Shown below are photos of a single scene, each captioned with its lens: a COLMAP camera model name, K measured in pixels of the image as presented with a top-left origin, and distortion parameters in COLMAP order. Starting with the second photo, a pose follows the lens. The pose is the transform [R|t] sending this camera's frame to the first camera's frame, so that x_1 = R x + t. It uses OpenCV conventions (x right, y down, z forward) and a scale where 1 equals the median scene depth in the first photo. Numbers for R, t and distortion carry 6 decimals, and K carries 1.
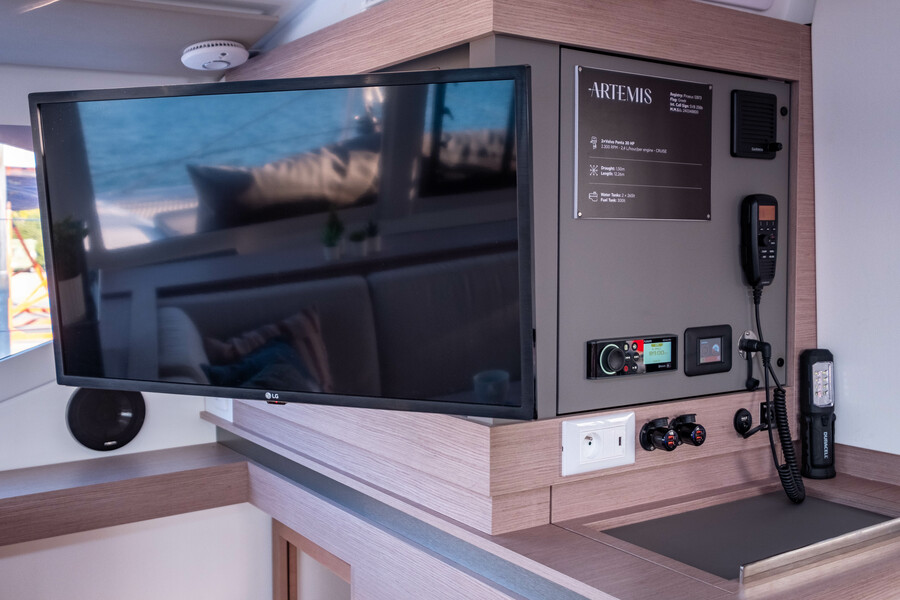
lens RADIAL K [[934.5, 0, 450.0], [0, 934.5, 300.0], [0, 0, 1]] dist [-0.011249, -0.029012]
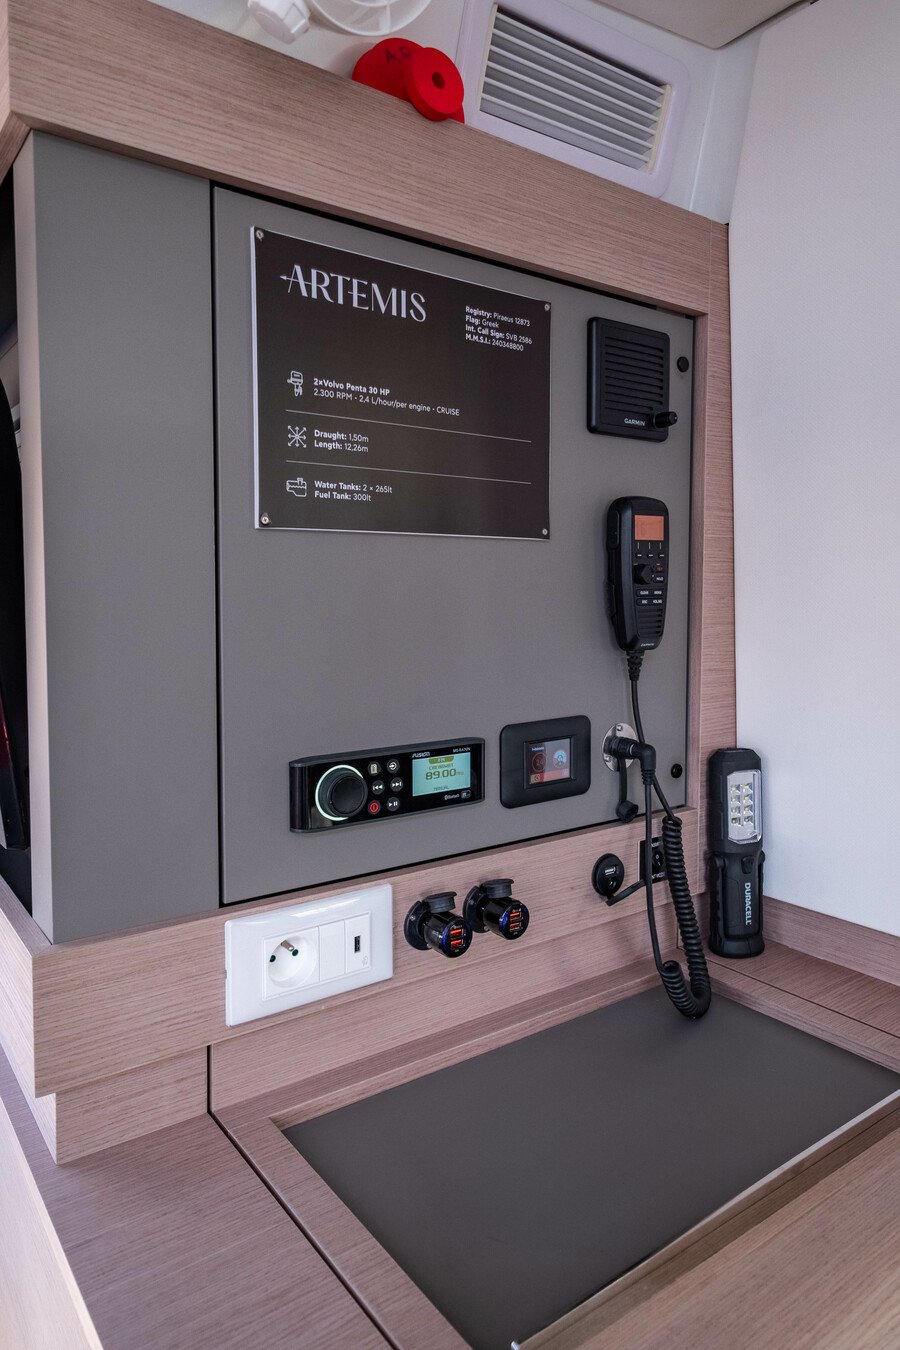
lens RADIAL K [[835.4, 0, 450.0], [0, 835.4, 675.0], [0, 0, 1]] dist [-0.007740, -0.000834]
pose [[0.999929, -0.006648, 0.009914, 0.209319], [0.006319, 0.999440, 0.032871, -0.017956], [-0.010127, -0.032806, 0.999410, 0.471056]]
